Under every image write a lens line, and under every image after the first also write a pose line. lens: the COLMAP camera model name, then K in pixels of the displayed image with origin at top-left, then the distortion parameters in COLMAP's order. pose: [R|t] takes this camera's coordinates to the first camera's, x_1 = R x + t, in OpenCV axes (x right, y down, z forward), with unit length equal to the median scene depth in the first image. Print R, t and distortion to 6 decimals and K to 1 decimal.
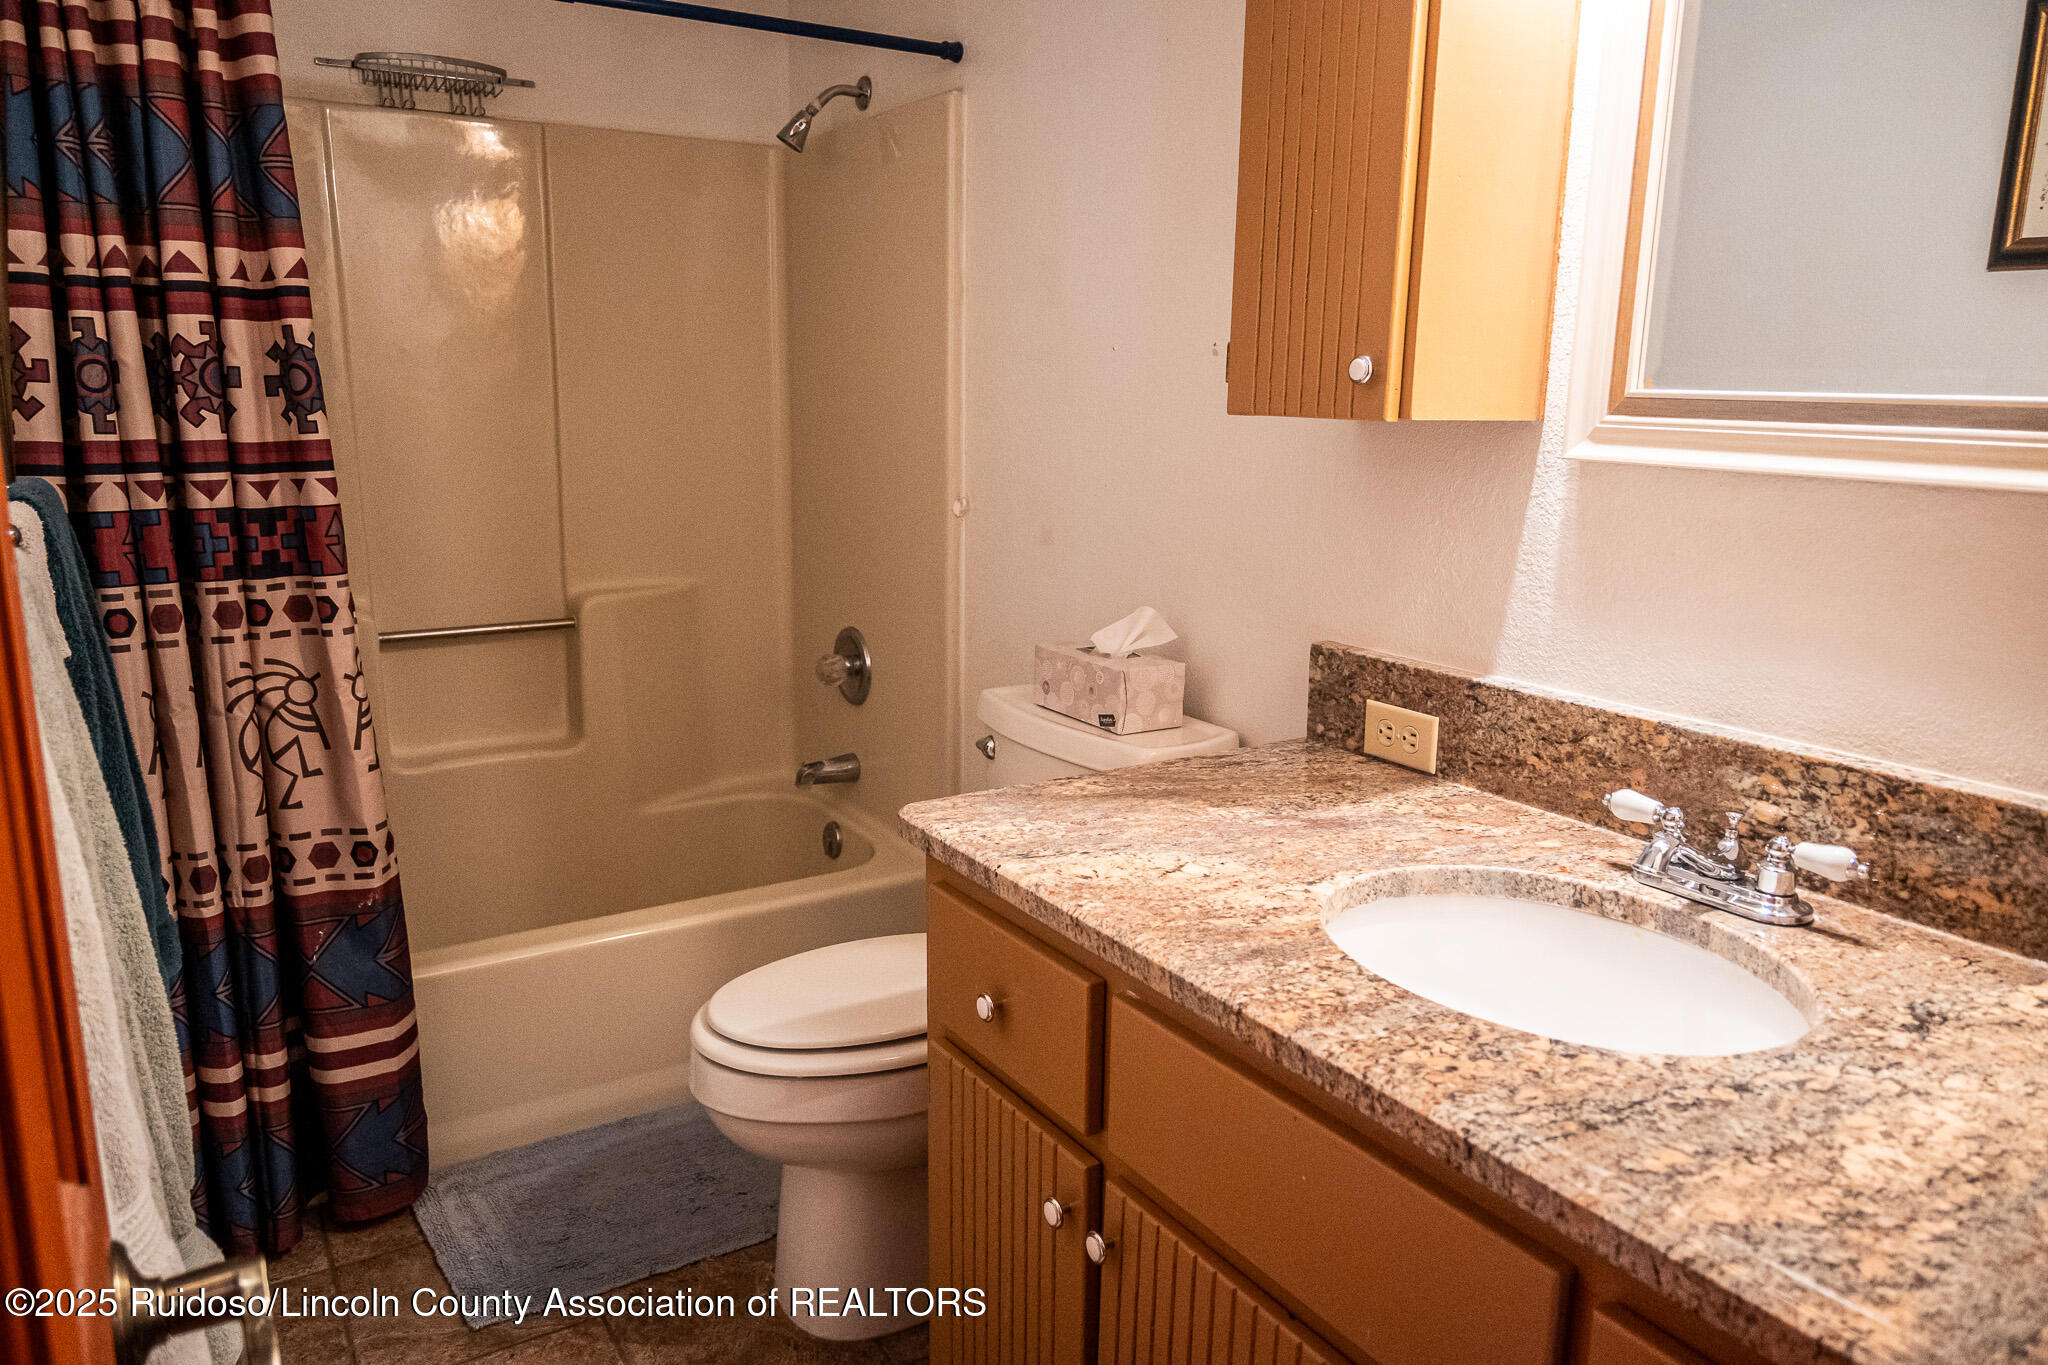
lens RADIAL K [[1425.8, 0, 1028.4], [0, 1425.8, 683.0], [0, 0, 1]] dist [-0.005526, 0.002713]
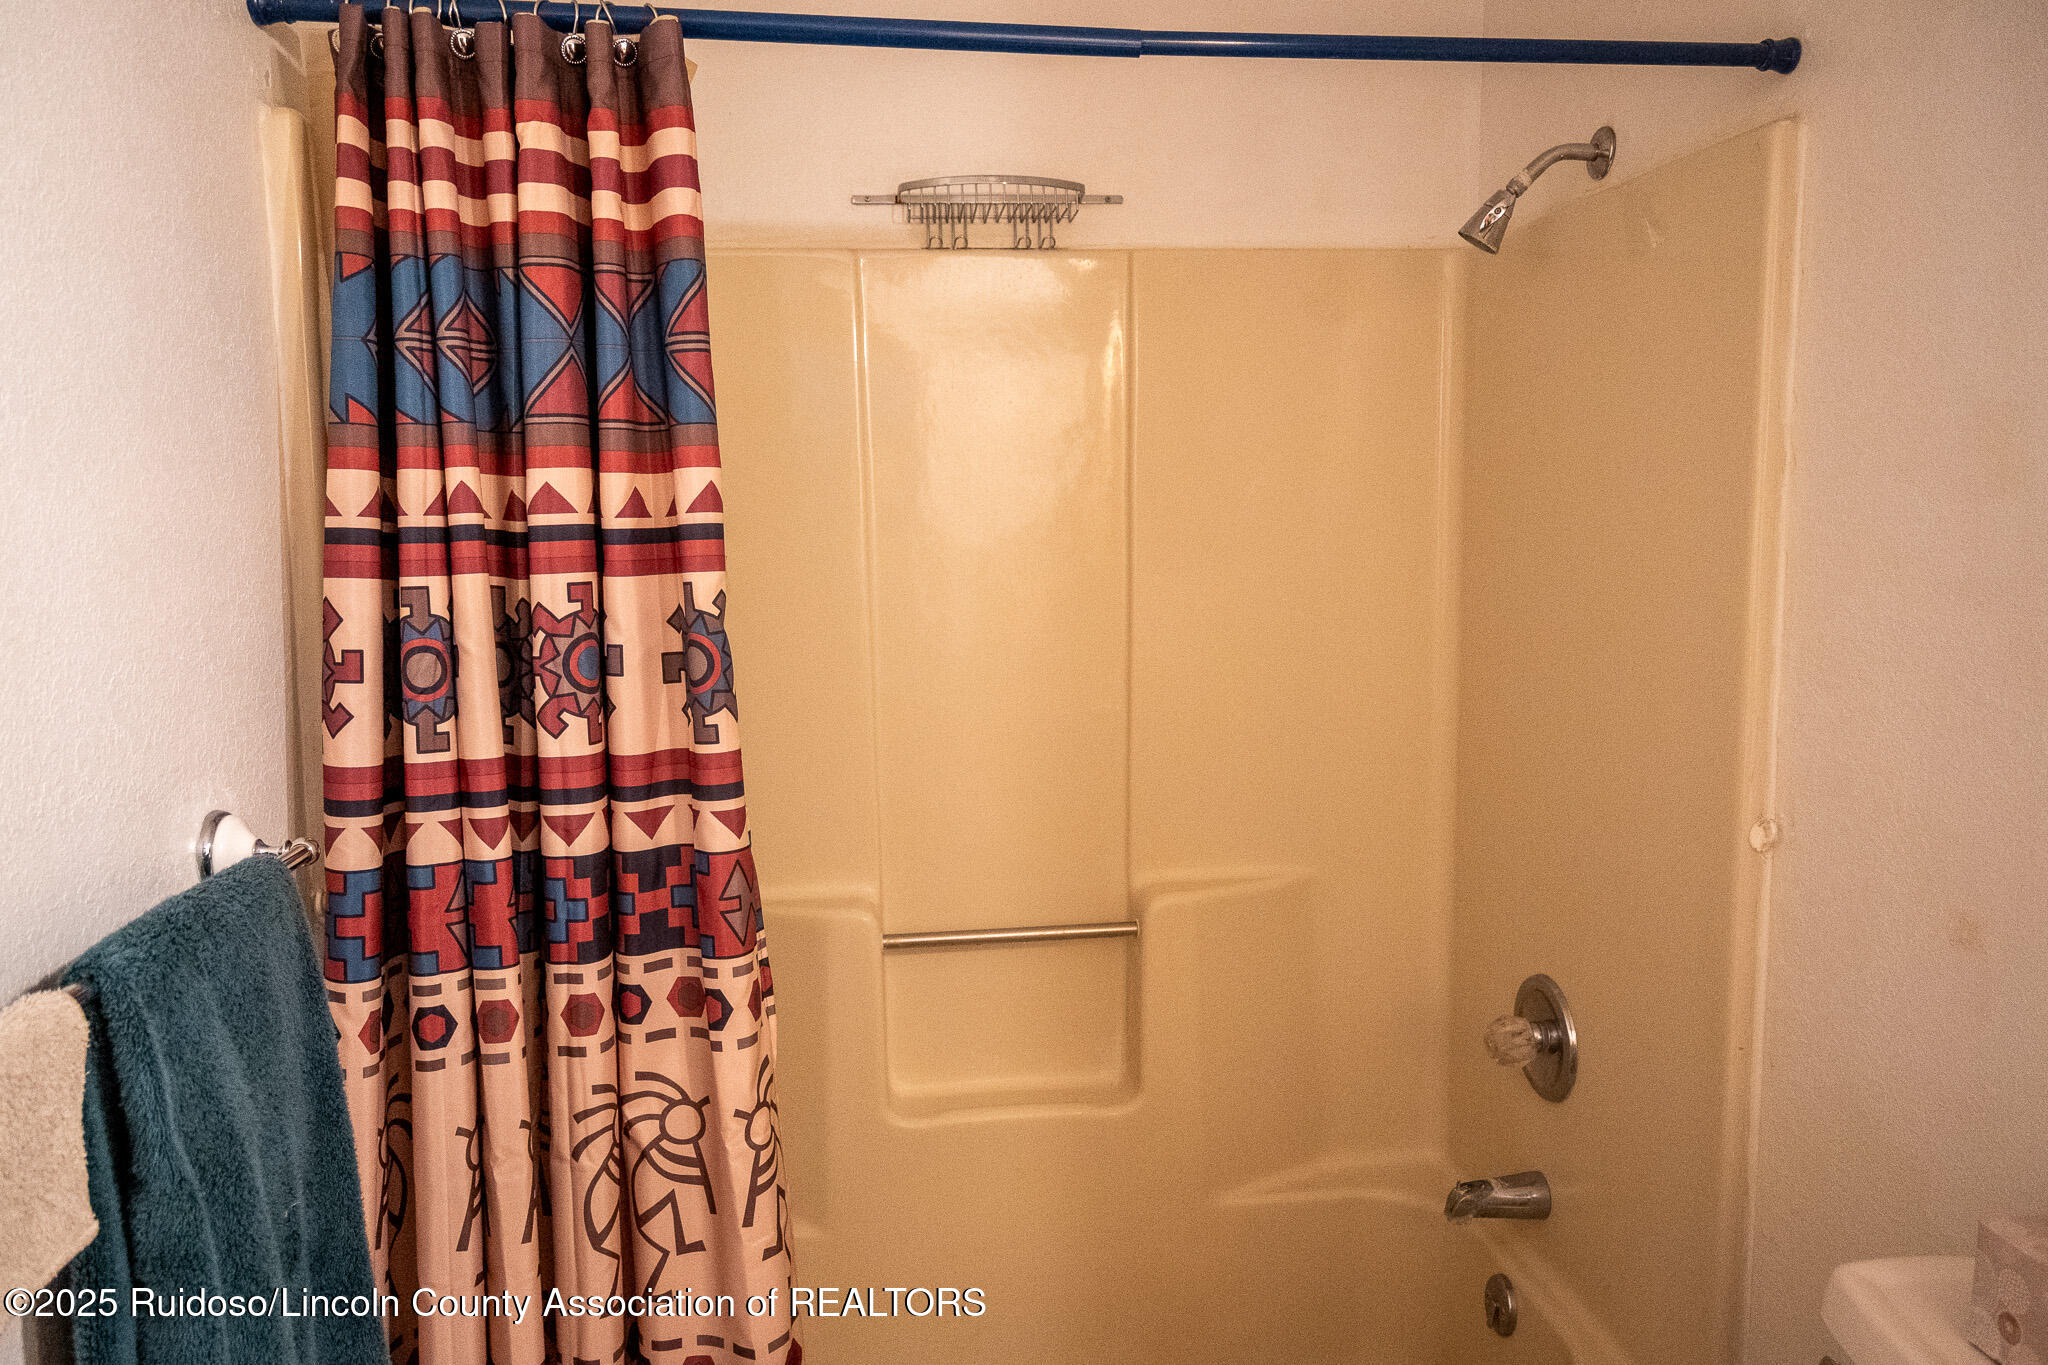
lens RADIAL K [[1425.8, 0, 1028.4], [0, 1425.8, 683.0], [0, 0, 1]] dist [-0.005526, 0.002713]
pose [[0.899268, 0.030409, -0.436340, -0.086927], [-0.062780, 0.996225, -0.059958, -0.174642], [0.432869, 0.081312, 0.897782, 0.476155]]
